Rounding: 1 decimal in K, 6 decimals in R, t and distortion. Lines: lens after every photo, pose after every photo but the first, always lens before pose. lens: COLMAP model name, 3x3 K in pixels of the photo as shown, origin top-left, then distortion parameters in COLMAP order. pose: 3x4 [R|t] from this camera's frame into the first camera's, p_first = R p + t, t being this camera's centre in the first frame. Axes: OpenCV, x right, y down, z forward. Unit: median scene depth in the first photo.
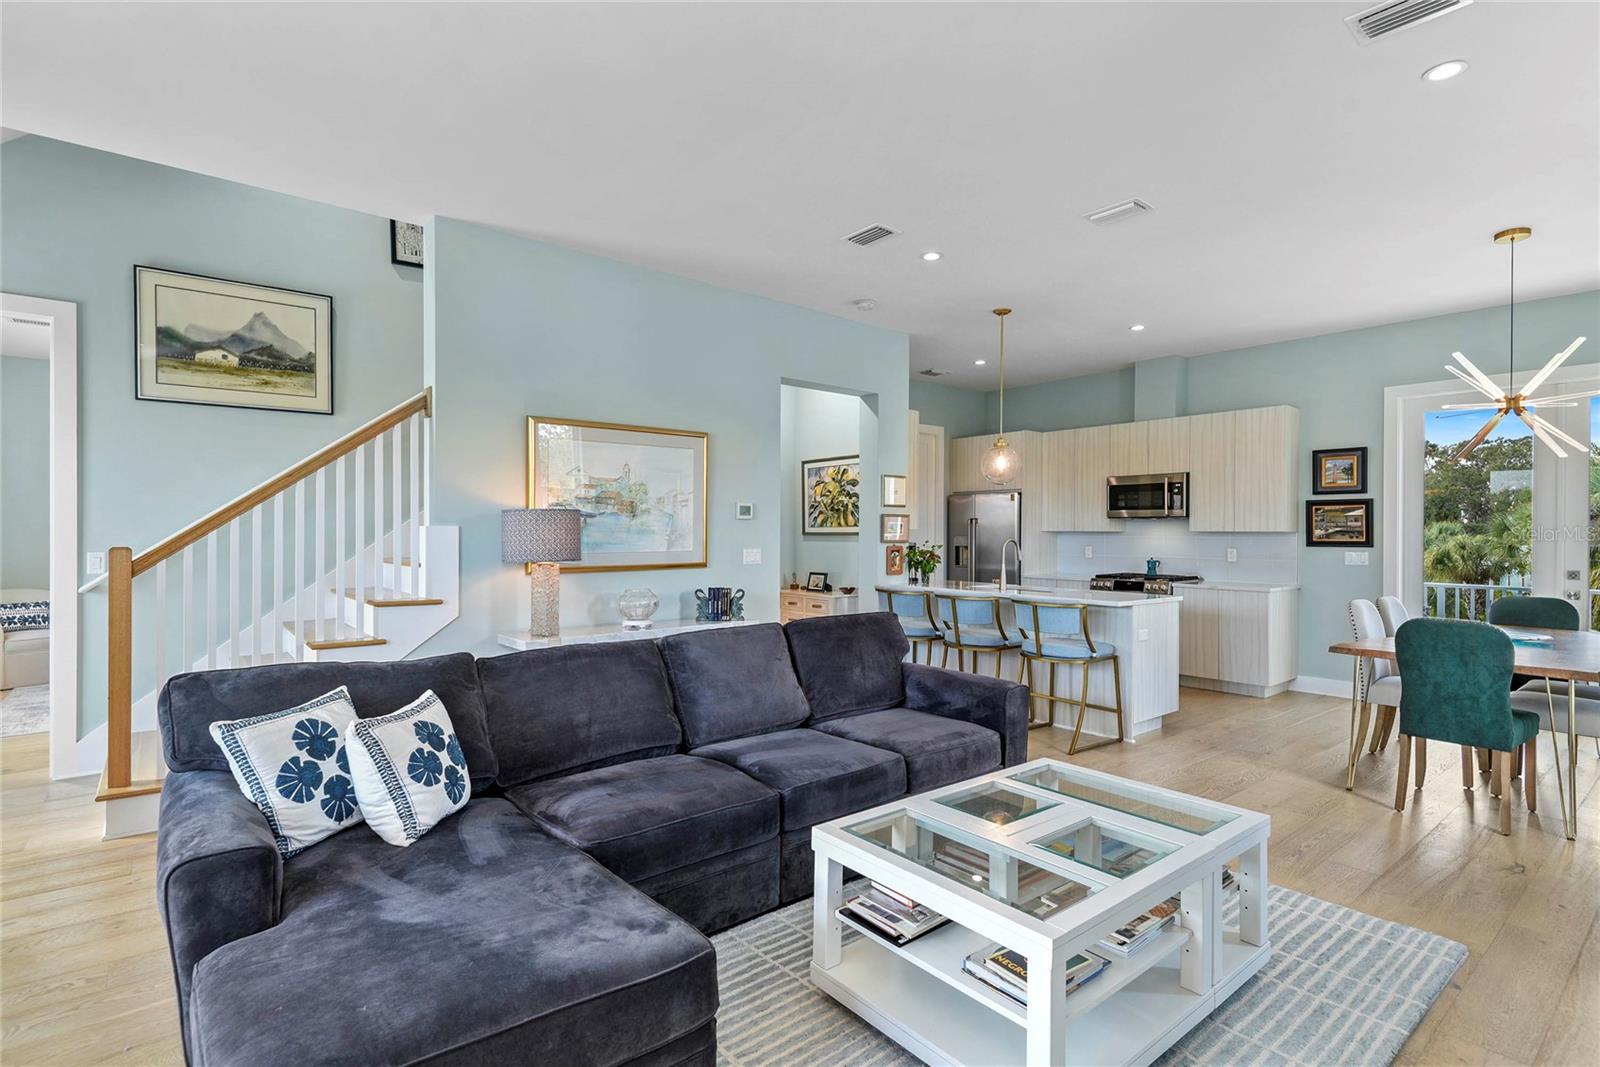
lens RADIAL K [[771.5, 0, 782.2], [0, 771.5, 535.4], [0, 0, 1]] dist [-0.001052, -0.007147]
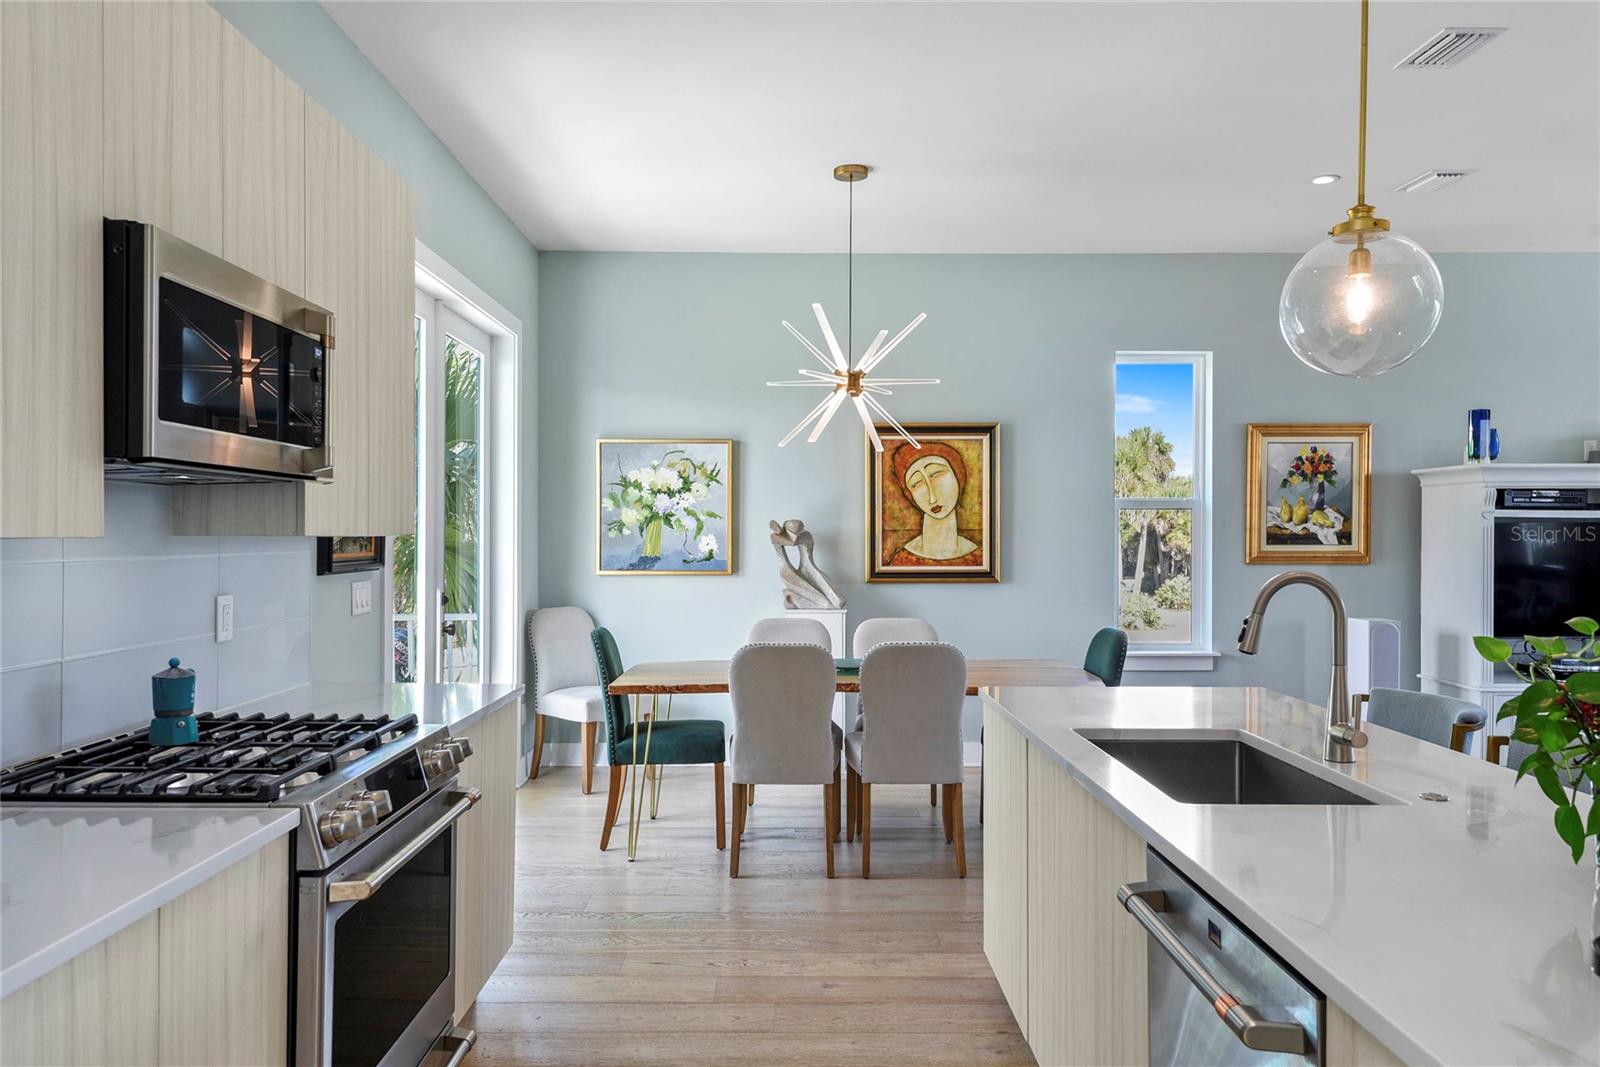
lens RADIAL K [[1101.2, 0, 794.9], [0, 1101.2, 535.3], [0, 0, 1]] dist [0.041248, -0.003030]
pose [[-0.789847, -0.009602, 0.613228, 0.180249], [-0.006121, 0.999951, 0.007773, -0.009954], [-0.613273, 0.002386, -0.789867, 1.294186]]
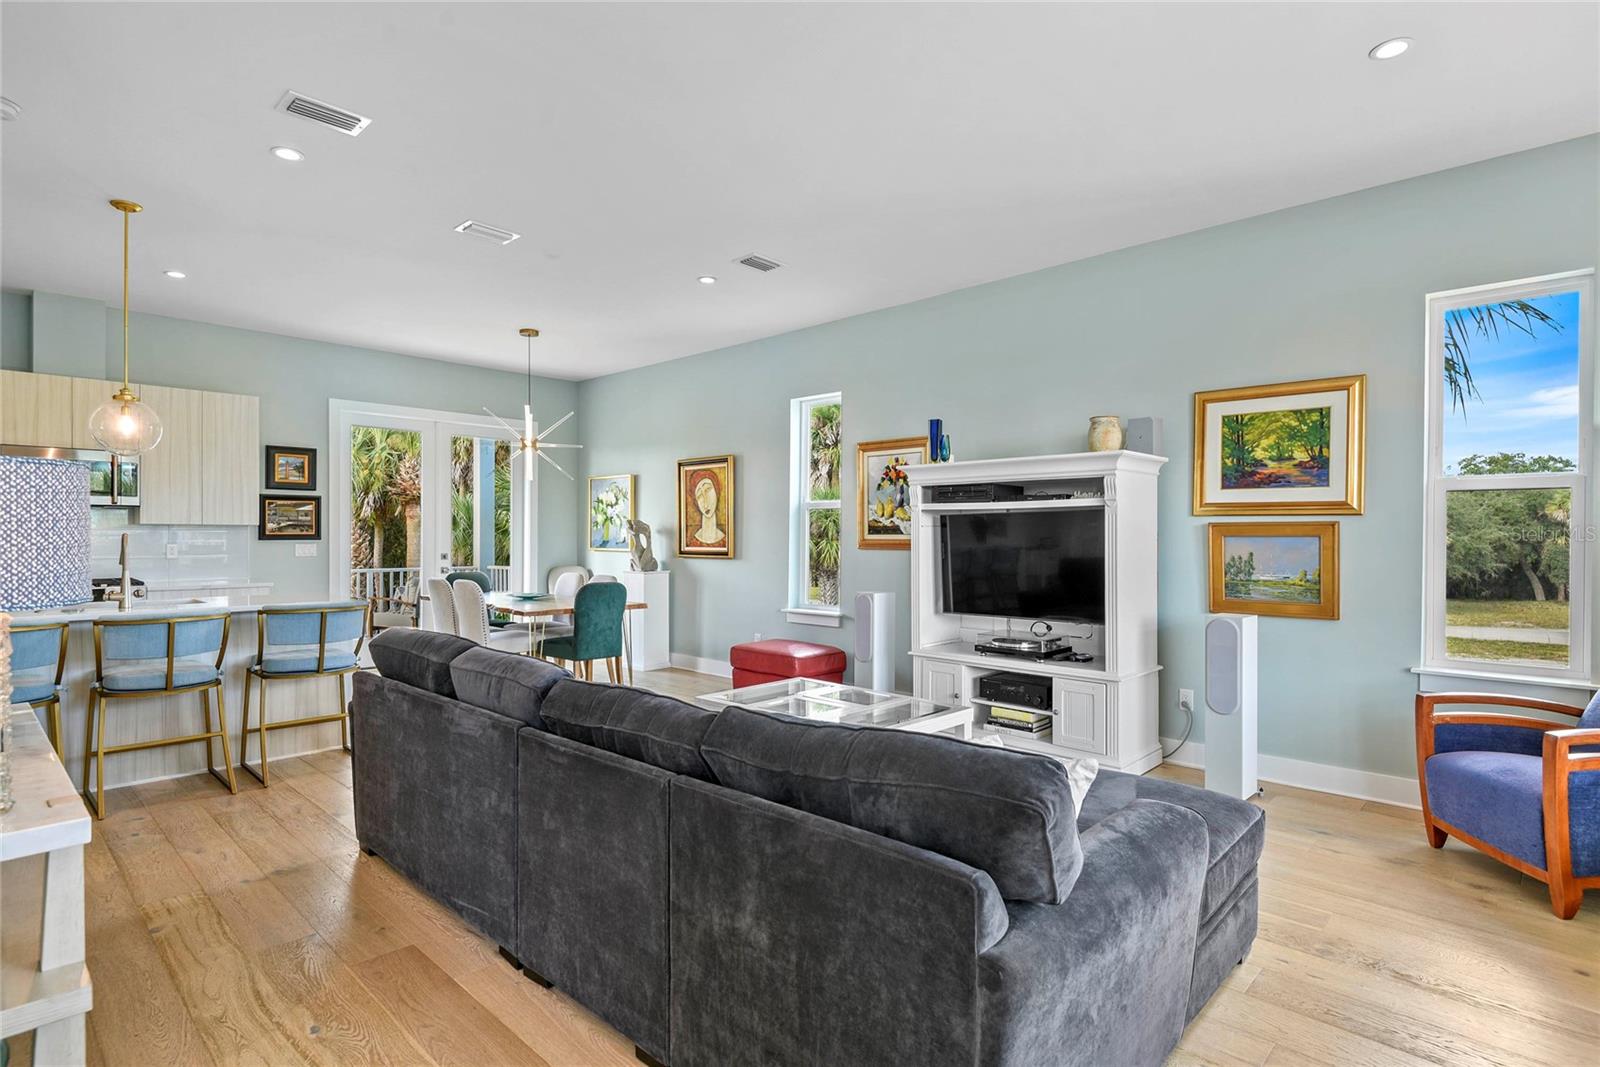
lens RADIAL K [[824.4, 0, 803.3], [0, 824.4, 544.6], [0, 0, 1]] dist [0.035535, -0.016022]
pose [[-0.134194, -0.019494, 0.990763, -0.499964], [-0.003163, 0.999810, 0.019244, -0.002805], [-0.990950, -0.000551, -0.134230, 0.448650]]
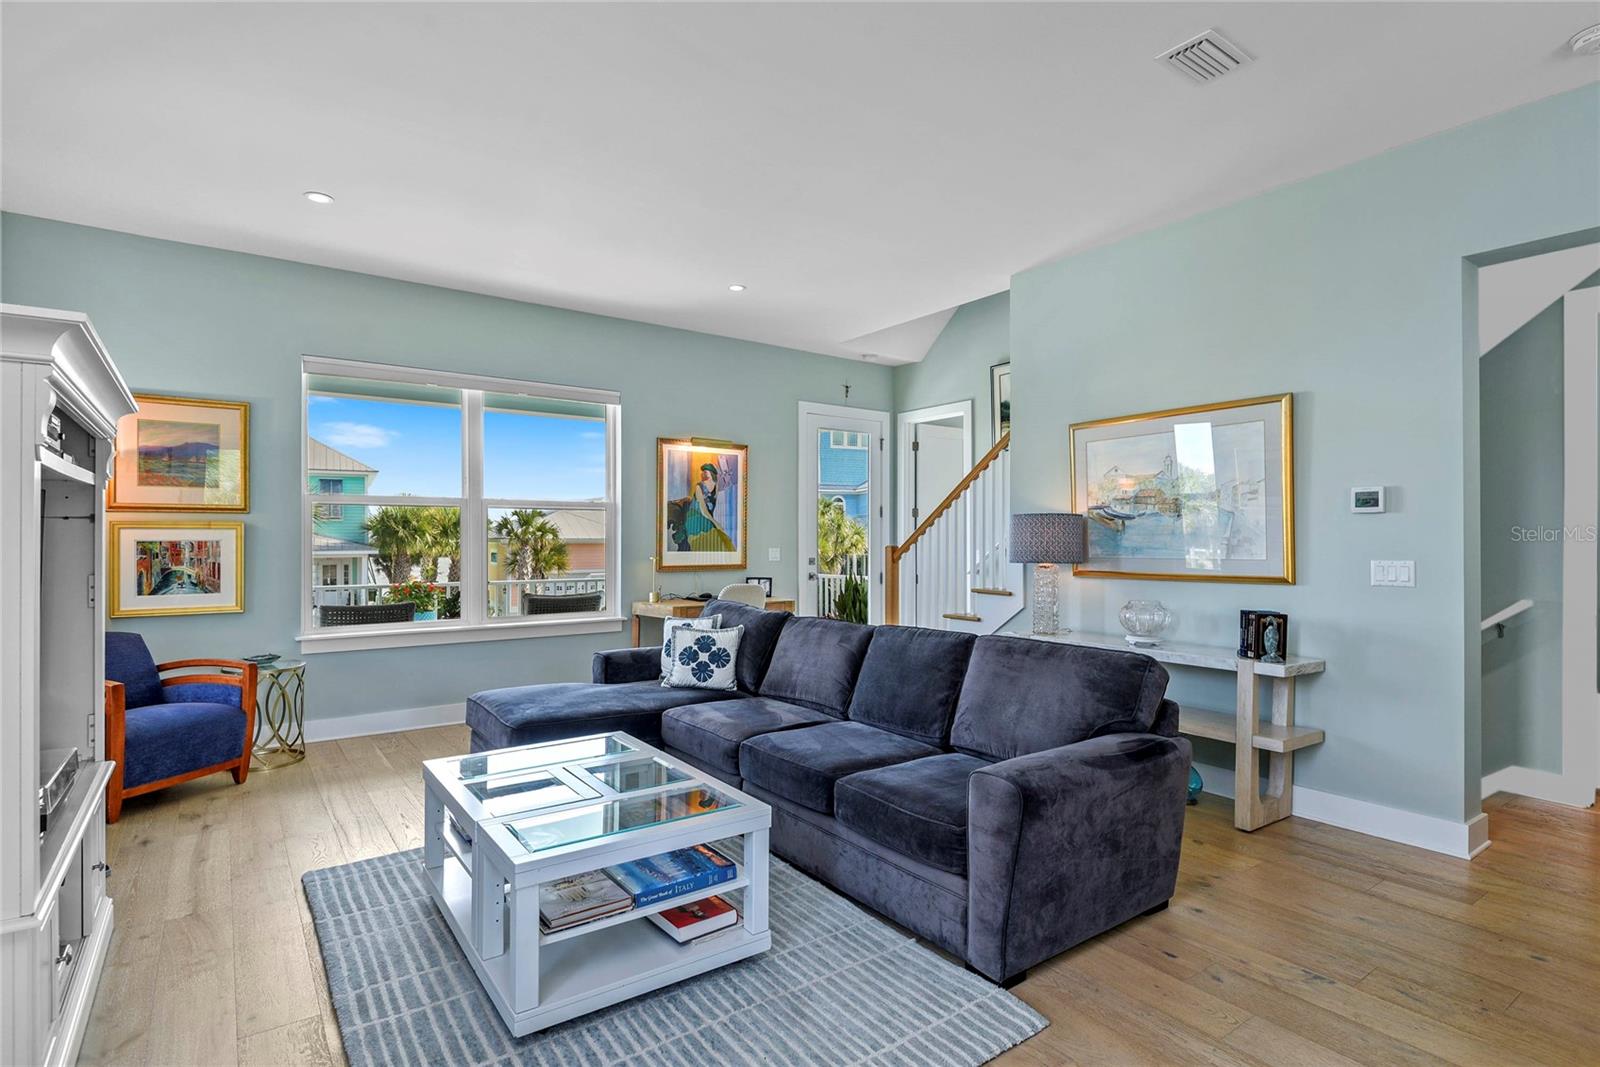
lens RADIAL K [[824.4, 0, 812.0], [0, 824.4, 534.2], [0, 0, 1]] dist [0.035535, -0.016022]
pose [[-0.036258, -0.011331, -0.999278, 0.544577], [-0.003191, 0.999932, -0.011222, 0.004663], [0.999337, 0.002782, -0.036291, 0.479934]]
